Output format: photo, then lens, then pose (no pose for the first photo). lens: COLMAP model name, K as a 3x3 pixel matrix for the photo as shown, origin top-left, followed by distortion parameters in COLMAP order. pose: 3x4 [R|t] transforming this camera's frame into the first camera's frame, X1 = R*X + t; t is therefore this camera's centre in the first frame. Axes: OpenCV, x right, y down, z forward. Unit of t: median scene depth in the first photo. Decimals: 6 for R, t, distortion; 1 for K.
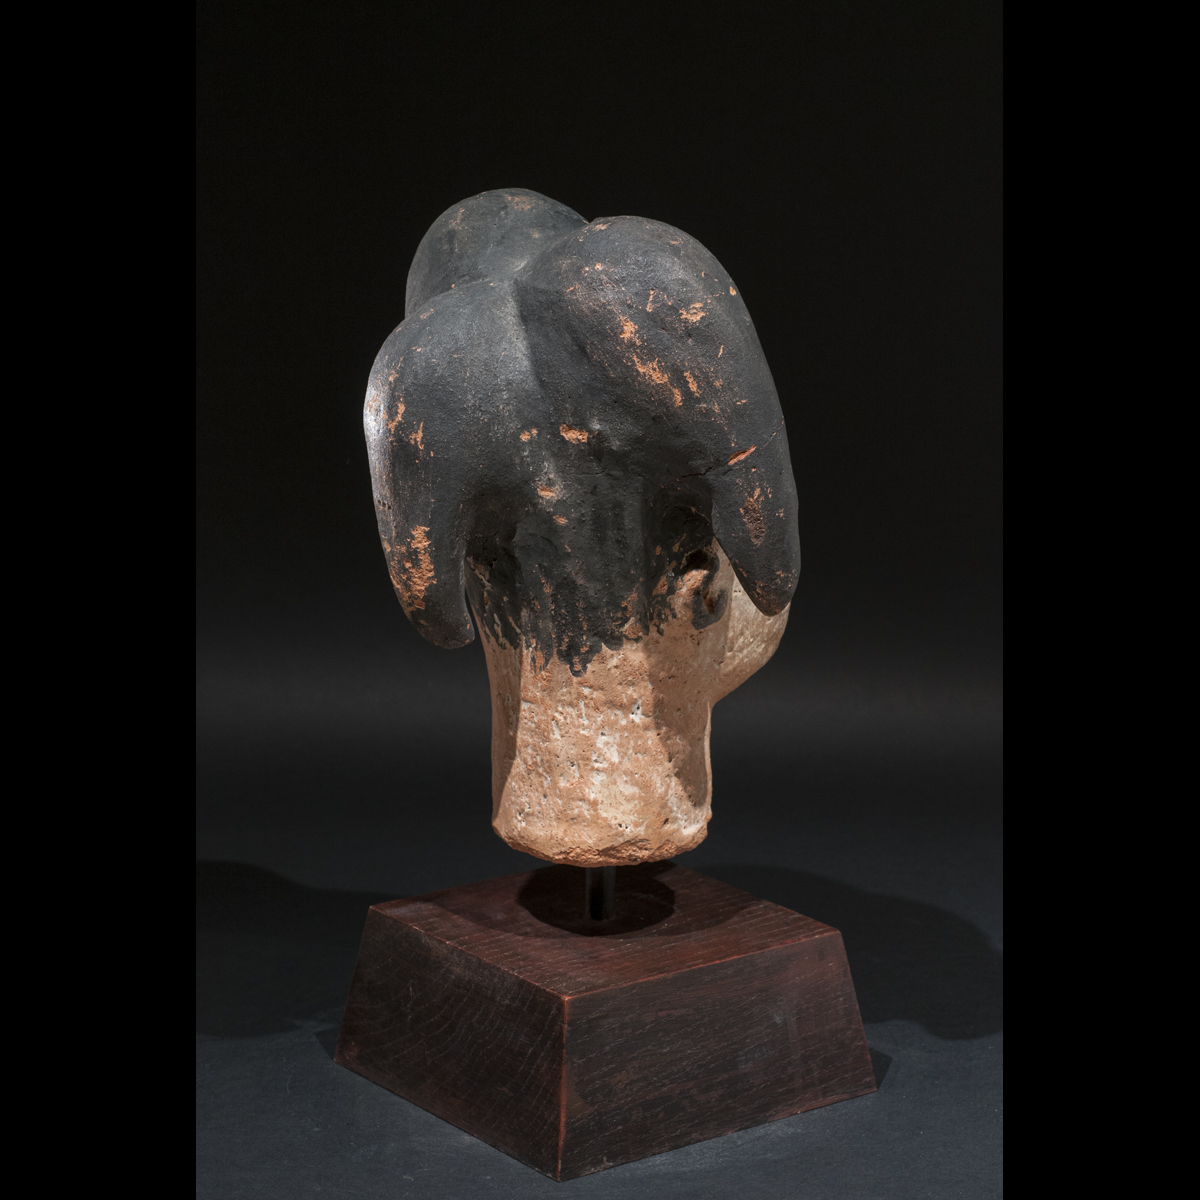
lens RADIAL K [[3499.2, 0, 600.0], [0, 3499.2, 600.0], [0, 0, 1]] dist [0.044558, 0.568326]
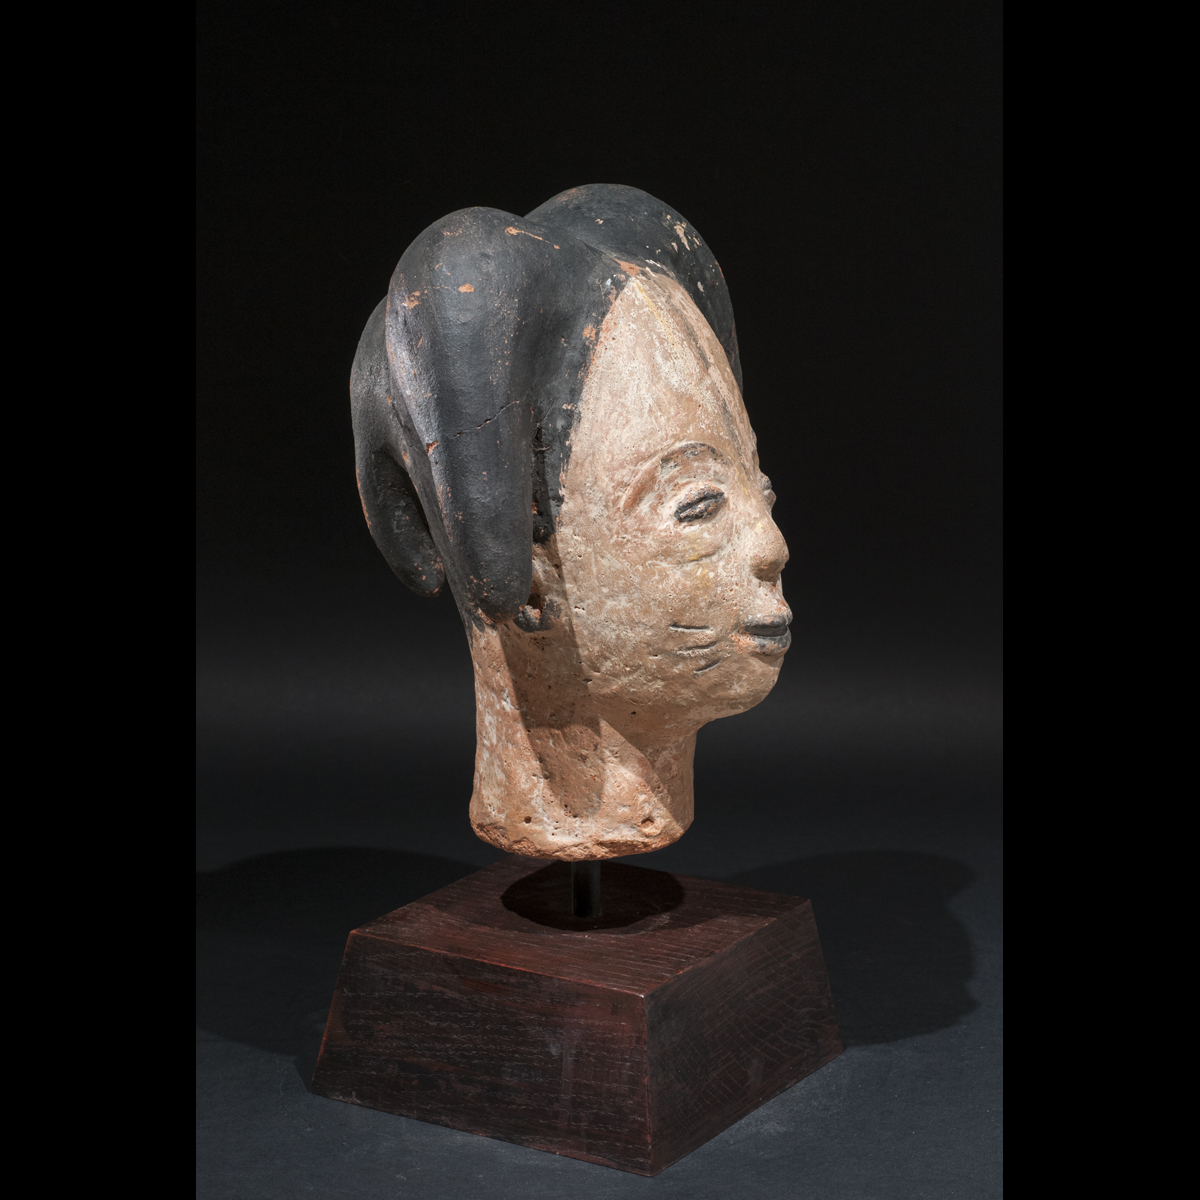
lens RADIAL K [[3363.9, 0, 600.0], [0, 3363.9, 600.0], [0, 0, 1]] dist [0.082330, 0.261283]
pose [[0.362208, 0.206692, -0.908892, 0.902482], [-0.220910, 0.966358, 0.131724, -0.130891], [0.905541, 0.153071, 0.395683, 0.635559]]
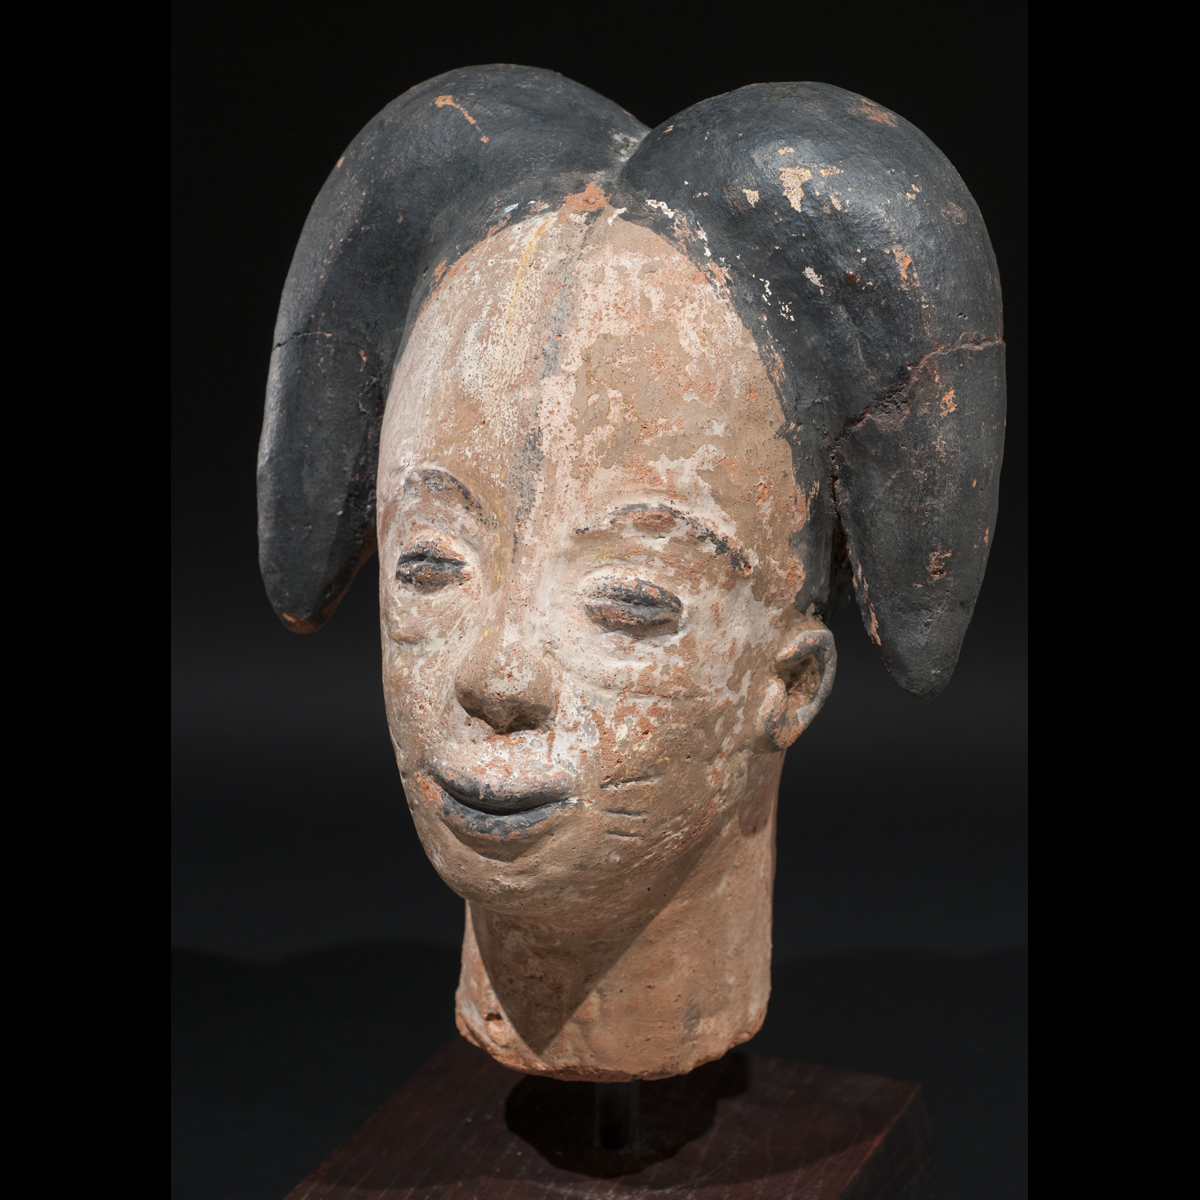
lens RADIAL K [[3499.2, 0, 600.0], [0, 3499.2, 600.0], [0, 0, 1]] dist [0.044558, 0.568326]
pose [[-0.860649, 0.141671, -0.489094, 0.335044], [-0.133719, 0.863924, 0.485546, -0.345231], [0.491328, 0.483286, -0.724591, 1.507120]]
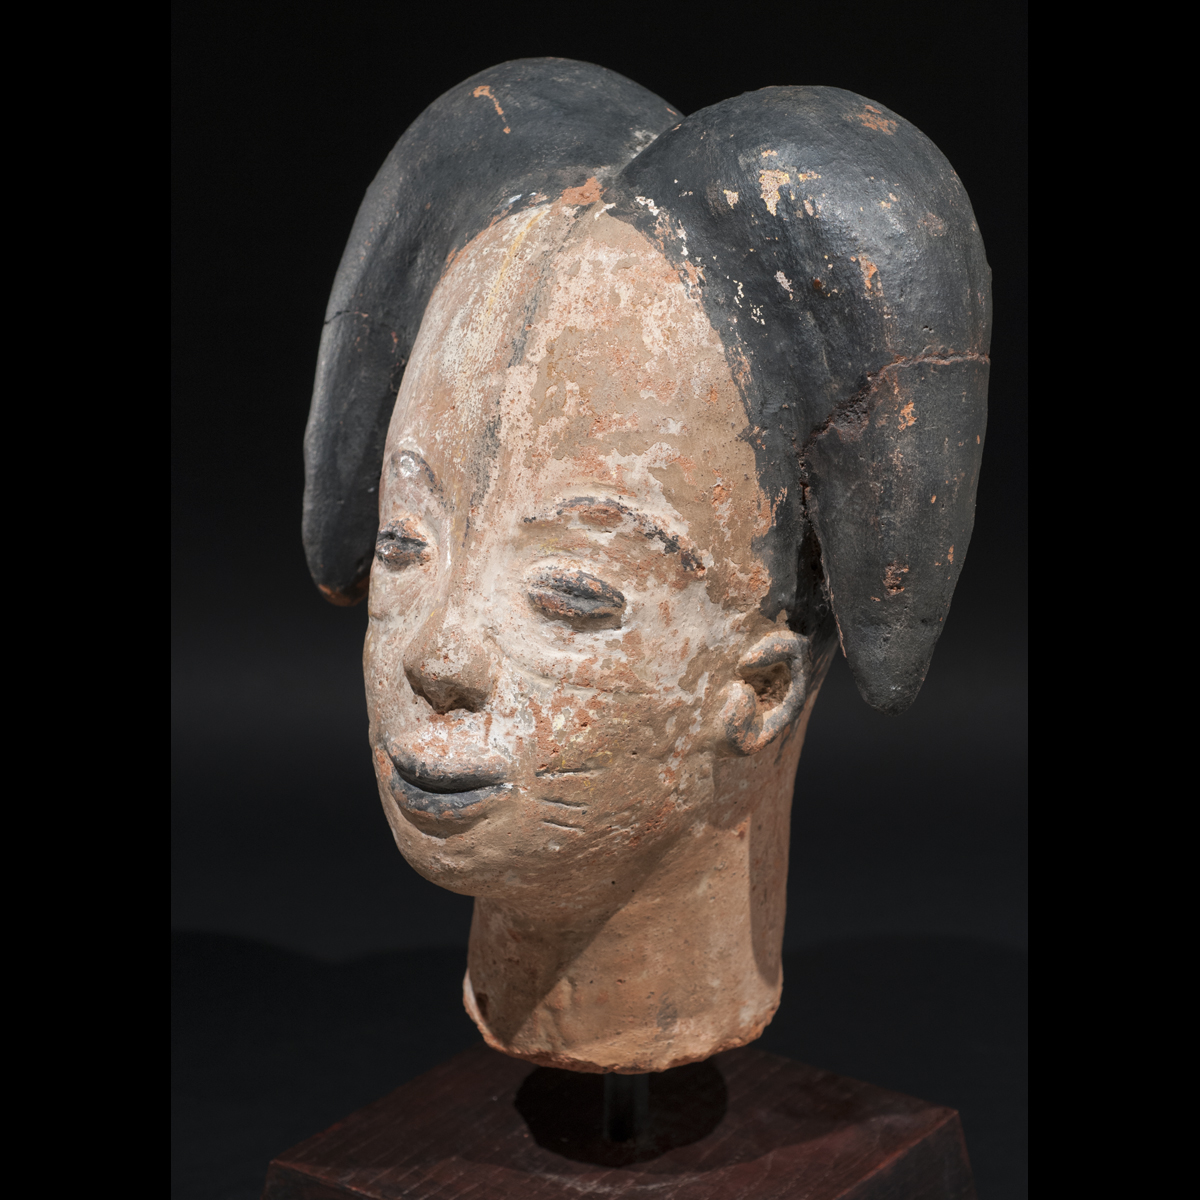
lens RADIAL K [[3499.2, 0, 600.0], [0, 3499.2, 600.0], [0, 0, 1]] dist [0.044558, 0.568326]
pose [[-0.956296, 0.073171, -0.283096, 0.199053], [-0.084831, 0.857113, 0.508095, -0.361135], [0.279823, 0.509905, -0.813447, 1.570327]]
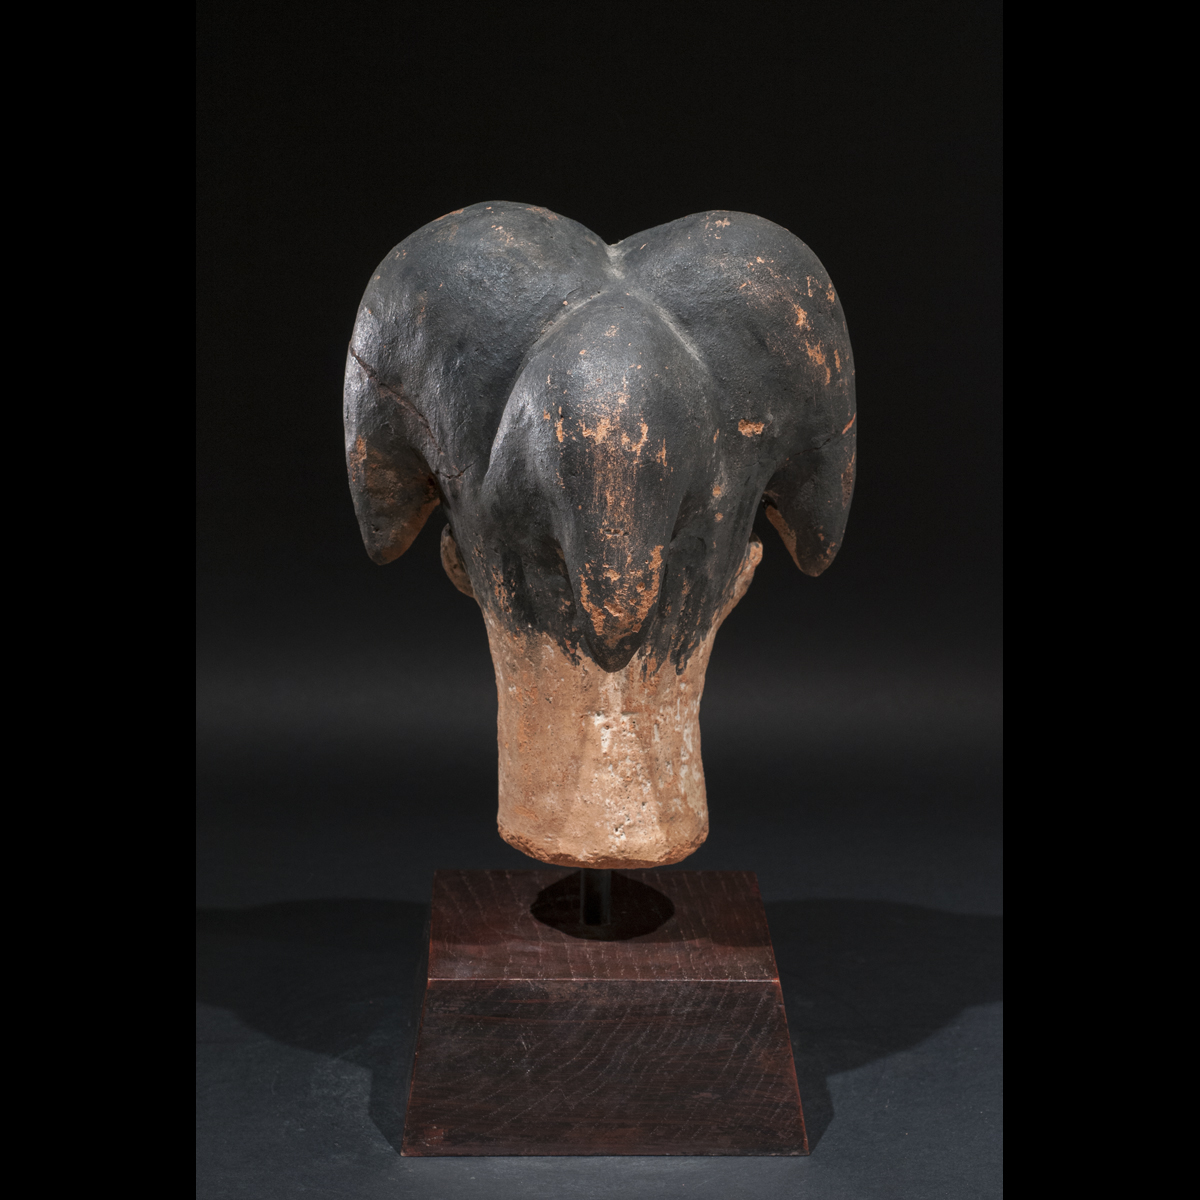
lens RADIAL K [[3499.2, 0, 600.0], [0, 3499.2, 600.0], [0, 0, 1]] dist [0.044558, 0.568326]
pose [[0.554553, -0.185767, 0.811149, -0.825334], [0.176380, 0.978856, 0.103591, -0.106510], [-0.813241, 0.085624, 0.575593, 0.437713]]
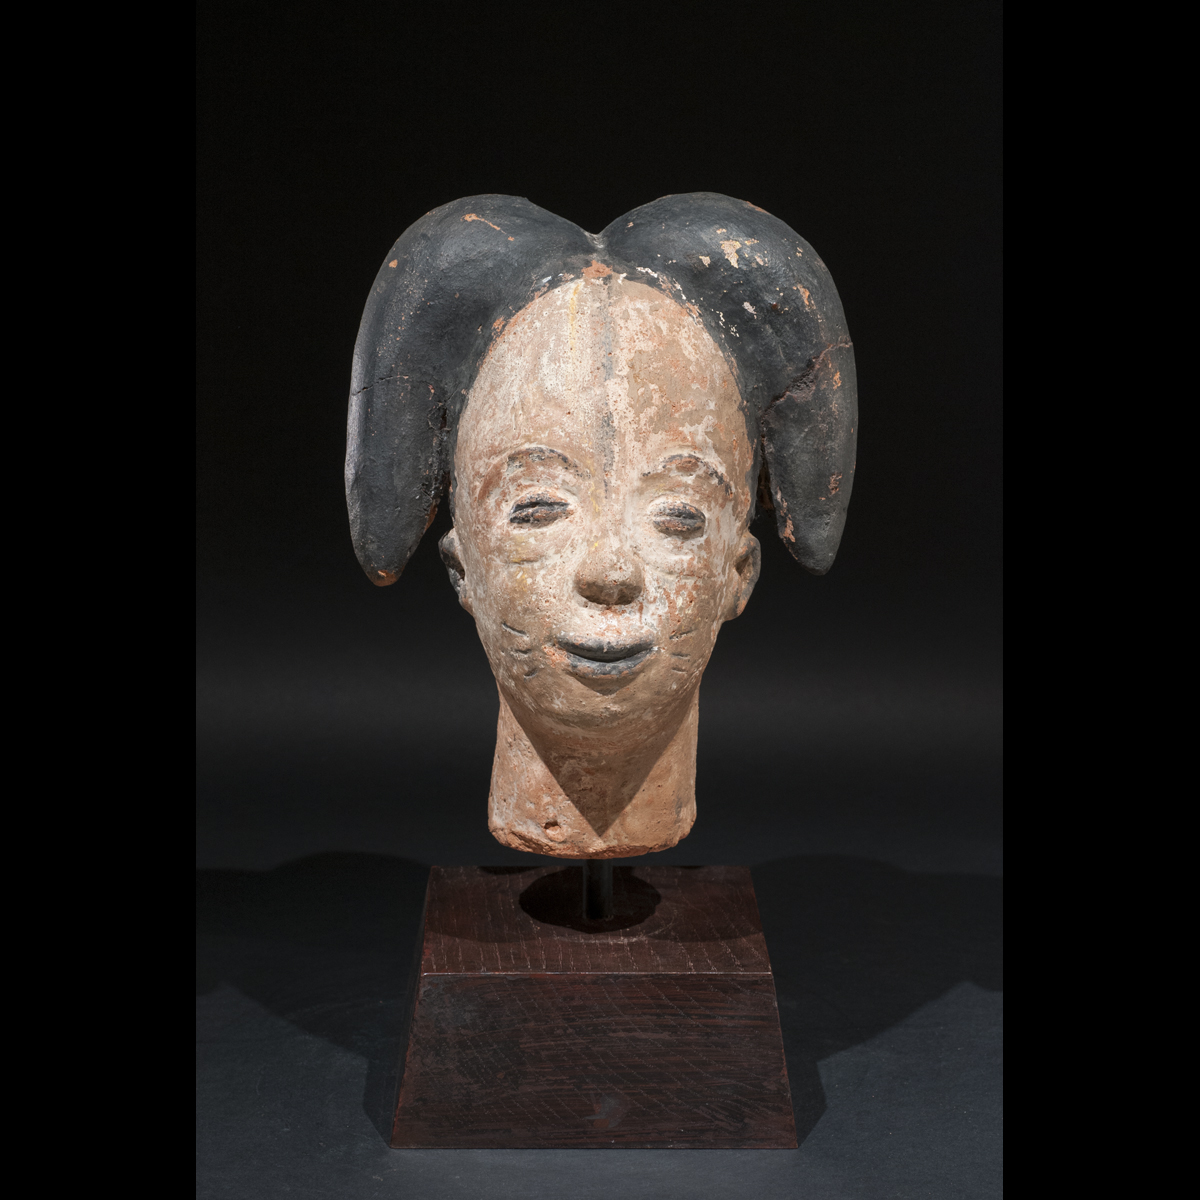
lens RADIAL K [[3363.9, 0, 600.0], [0, 3363.9, 600.0], [0, 0, 1]] dist [0.082330, 0.261283]
pose [[-0.588200, 0.168620, -0.790941, 0.782840], [-0.201678, 0.916537, 0.345378, -0.341535], [0.783164, 0.362667, -0.505100, 1.523384]]
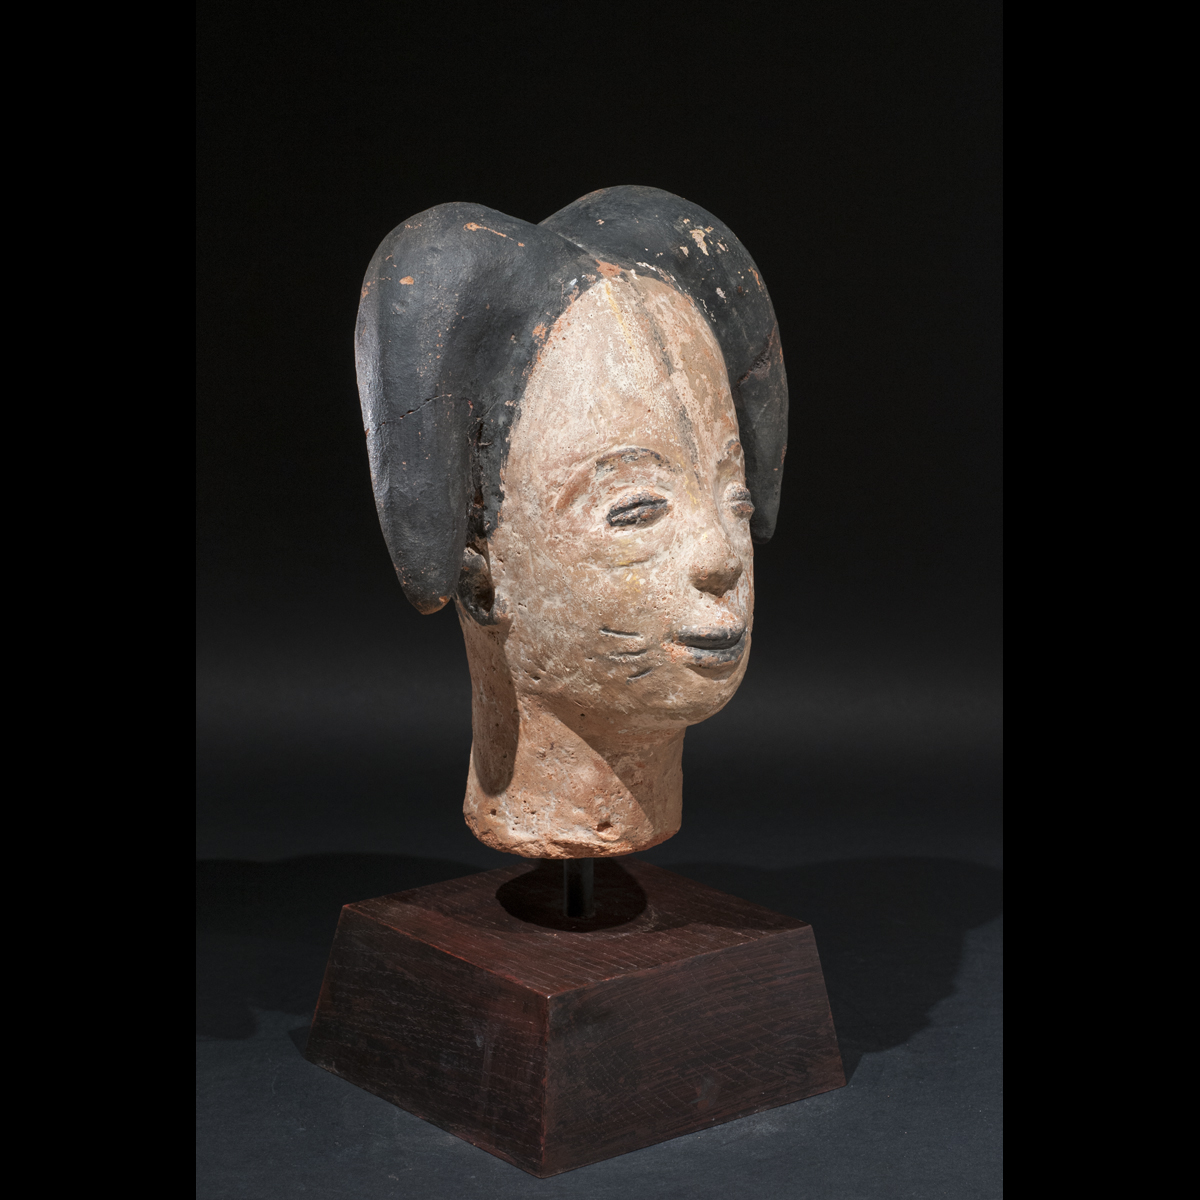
lens RADIAL K [[3363.9, 0, 600.0], [0, 3363.9, 600.0], [0, 0, 1]] dist [0.082330, 0.261283]
pose [[0.028148, 0.219120, -0.975292, 0.967097], [-0.239947, 0.948633, 0.206206, -0.205253], [0.970378, 0.228214, 0.079279, 0.951268]]
